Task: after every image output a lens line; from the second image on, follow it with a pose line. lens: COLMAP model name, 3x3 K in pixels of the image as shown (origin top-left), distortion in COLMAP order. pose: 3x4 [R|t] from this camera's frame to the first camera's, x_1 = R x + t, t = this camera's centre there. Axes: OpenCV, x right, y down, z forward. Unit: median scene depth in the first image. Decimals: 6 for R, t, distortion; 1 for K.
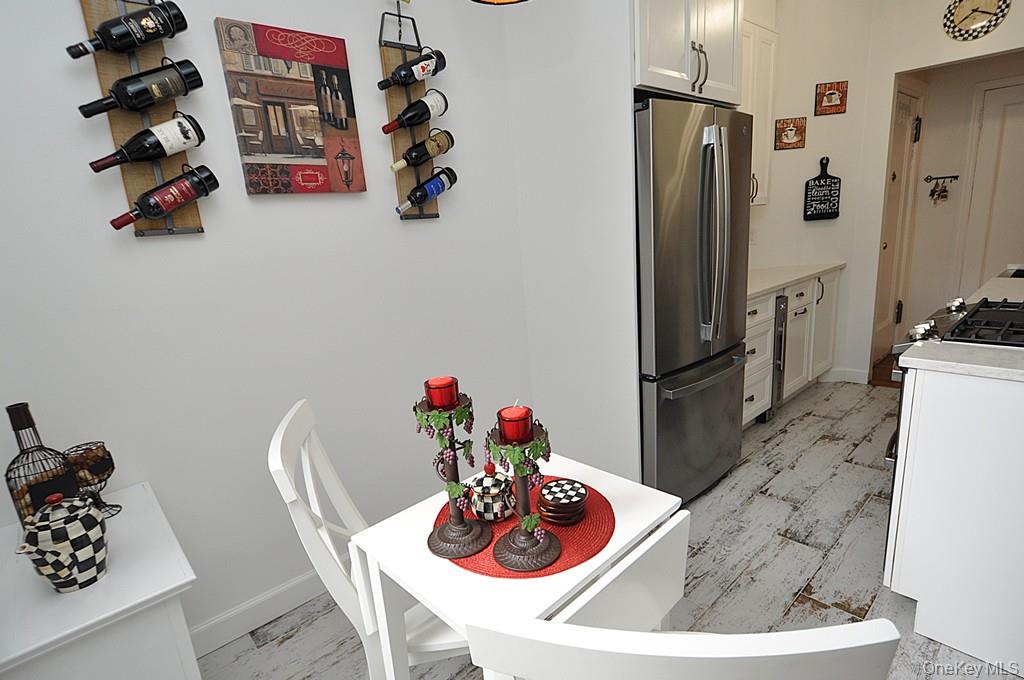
lens RADIAL K [[519.7, 0, 511.7], [0, 519.7, 356.1], [0, 0, 1]] dist [0.001274, -0.003280]
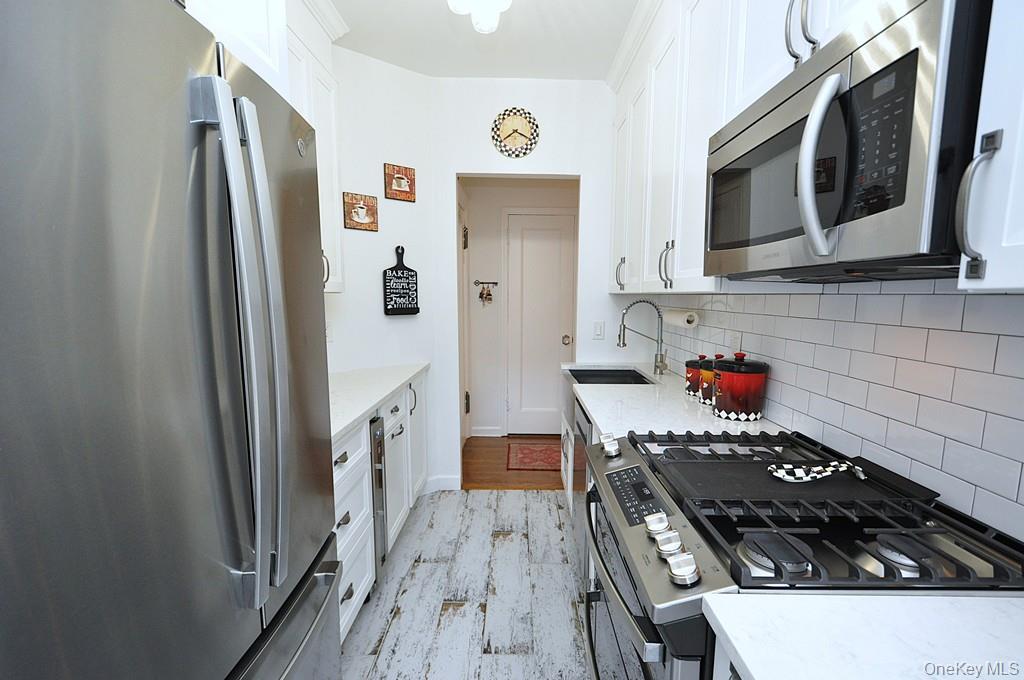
lens RADIAL K [[453.0, 0, 511.3], [0, 453.0, 353.9], [0, 0, 1]] dist [0.012119, -0.010670]
pose [[0.681456, -0.015710, 0.731691, 0.191463], [0.124035, 0.987786, -0.094310, -0.122718], [-0.721272, 0.155024, 0.675081, 0.430478]]
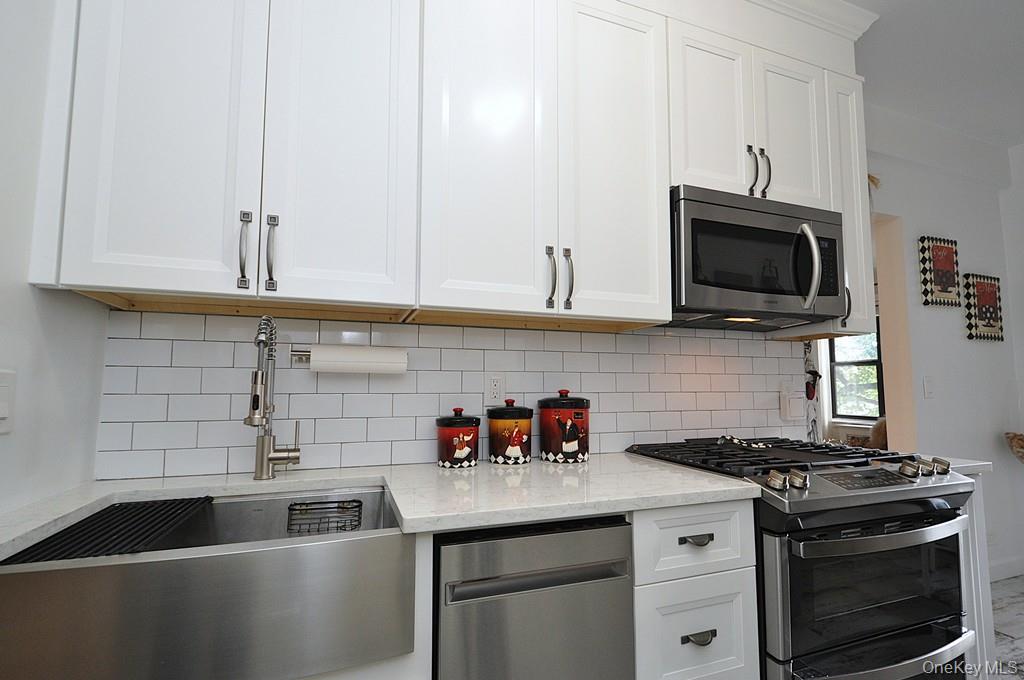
lens RADIAL K [[463.9, 0, 512.0], [0, 463.9, 352.5], [0, 0, 1]] dist [0.013931, -0.007990]
pose [[-0.920792, 0.108258, 0.374728, 0.627771], [0.164899, 0.978679, 0.122456, -0.253612], [-0.353482, 0.174549, -0.919012, 1.084651]]
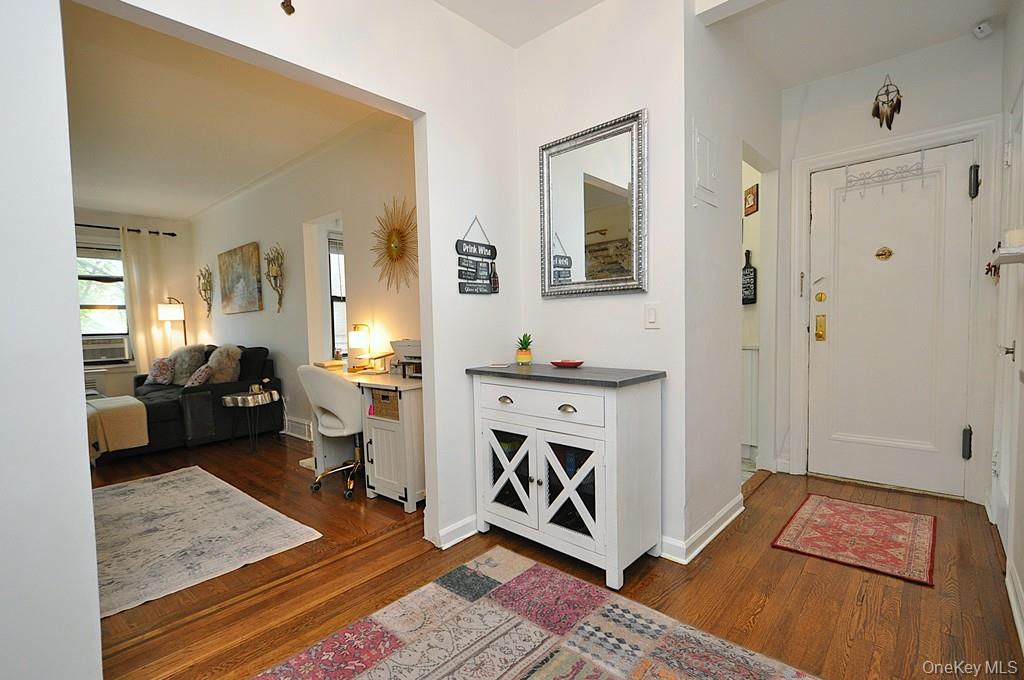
lens RADIAL K [[472.6, 0, 511.9], [0, 472.6, 353.2], [0, 0, 1]] dist [0.014240, -0.010641]
pose [[0.100710, 0.128376, -0.986599, 1.845679], [-0.229460, 0.967904, 0.102520, -0.179528], [0.968094, 0.216060, 0.126935, 0.490455]]
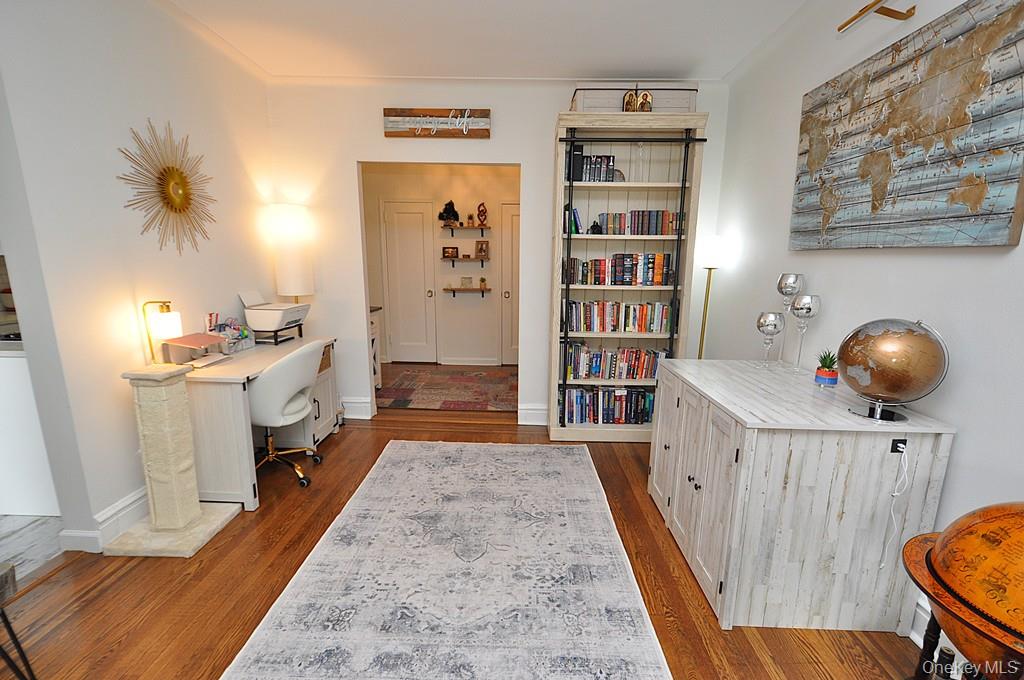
lens RADIAL K [[453.0, 0, 511.3], [0, 453.0, 353.9], [0, 0, 1]] dist [0.012119, -0.010670]
pose [[0.695551, -0.064507, 0.715575, 0.482381], [0.116925, 0.992847, -0.024151, 0.129478], [-0.708899, 0.100467, 0.698118, -0.653694]]
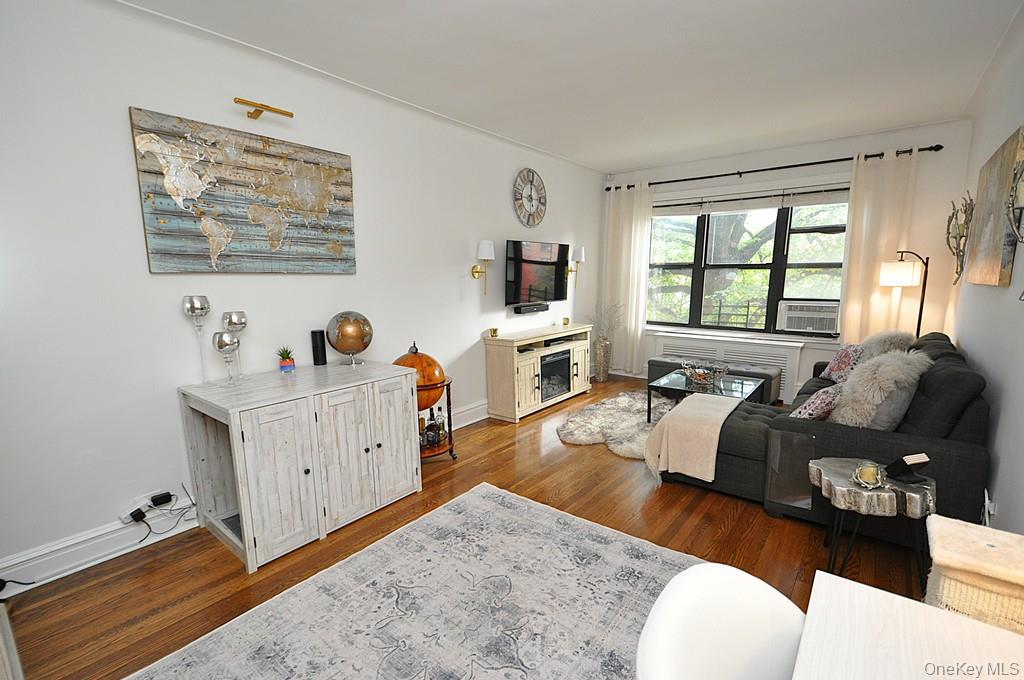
lens RADIAL K [[453.0, 0, 511.3], [0, 453.0, 353.9], [0, 0, 1]] dist [0.012119, -0.010670]
pose [[-0.985408, 0.104101, -0.134662, 0.945522], [0.038468, 0.906900, 0.419587, -0.183421], [0.165805, 0.408284, -0.897671, 0.363735]]
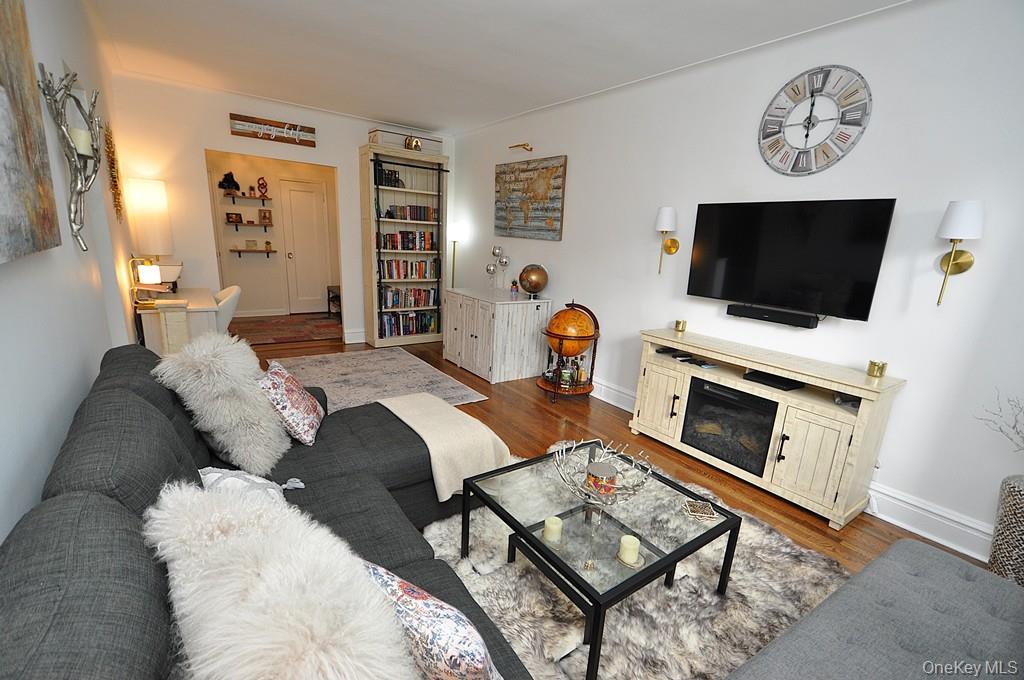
lens RADIAL K [[448.1, 0, 511.6], [0, 448.1, 353.0], [0, 0, 1]] dist [0.010076, -0.006530]
pose [[0.118496, -0.176278, 0.977182, -0.344239], [0.182329, 0.971245, 0.153097, 0.172695], [-0.976071, 0.160028, 0.147229, -0.704361]]
